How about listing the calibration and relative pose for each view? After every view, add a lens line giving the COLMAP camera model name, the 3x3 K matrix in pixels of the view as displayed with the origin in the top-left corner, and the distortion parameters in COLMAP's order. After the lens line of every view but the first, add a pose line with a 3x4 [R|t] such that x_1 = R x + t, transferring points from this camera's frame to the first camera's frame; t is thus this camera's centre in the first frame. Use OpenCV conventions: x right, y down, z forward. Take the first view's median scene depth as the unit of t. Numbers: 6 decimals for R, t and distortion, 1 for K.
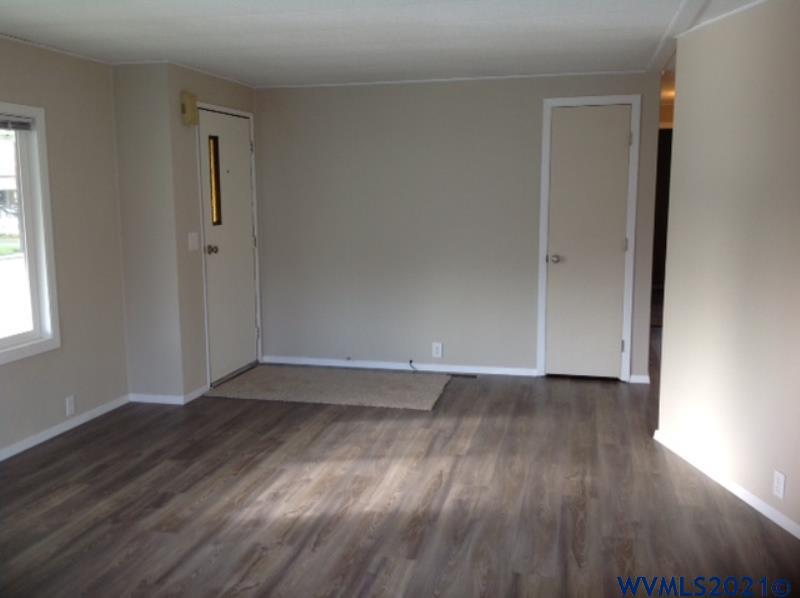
lens RADIAL K [[747.8, 0, 400.0], [0, 747.8, 299.0], [0, 0, 1]] dist [0.181296, -0.417316]
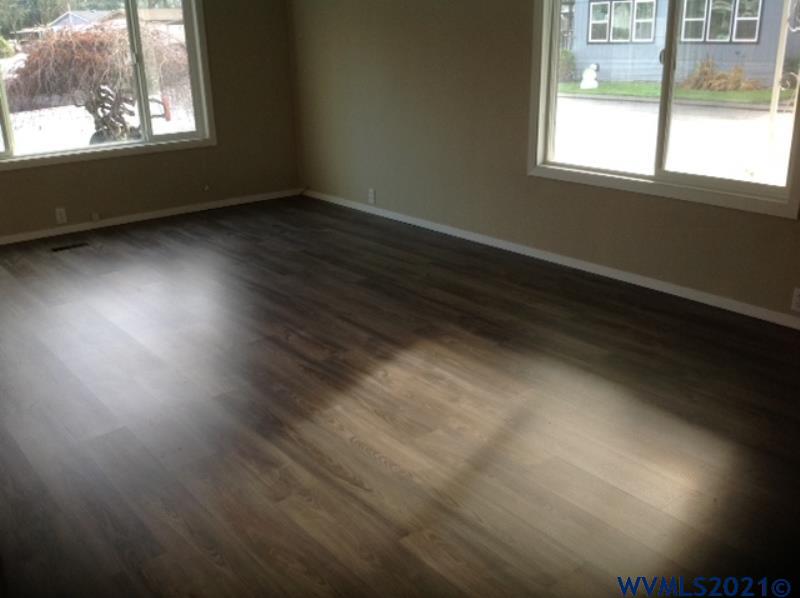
lens RADIAL K [[747.8, 0, 400.0], [0, 747.8, 299.0], [0, 0, 1]] dist [0.181296, -0.417316]
pose [[-0.605777, 0.287917, -0.741713, 0.474201], [-0.085309, 0.903350, 0.420335, -0.186298], [0.791048, 0.317904, -0.522667, 1.347815]]
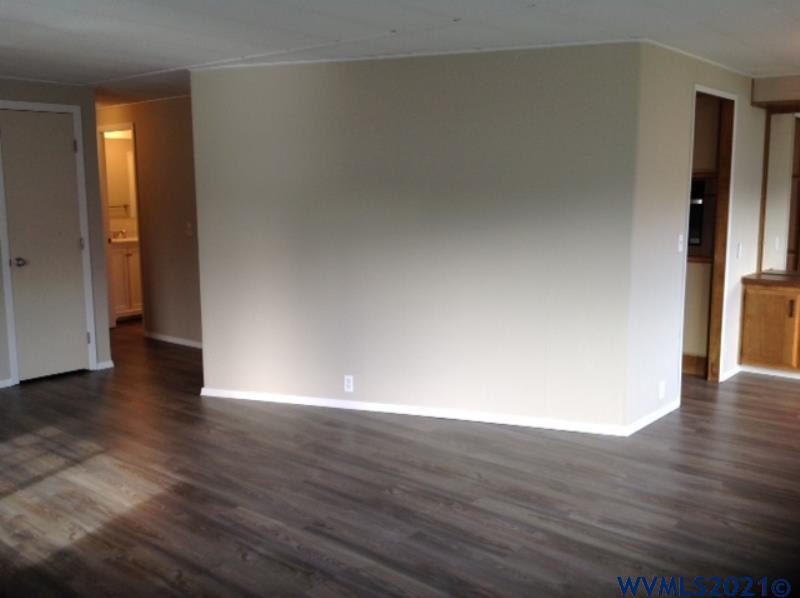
lens RADIAL K [[747.8, 0, 400.0], [0, 747.8, 299.0], [0, 0, 1]] dist [0.181296, -0.417316]
pose [[0.449771, -0.127141, 0.884048, -0.690536], [0.131056, 0.988497, 0.075486, -0.024570], [-0.883476, 0.081908, 0.461259, 0.164552]]
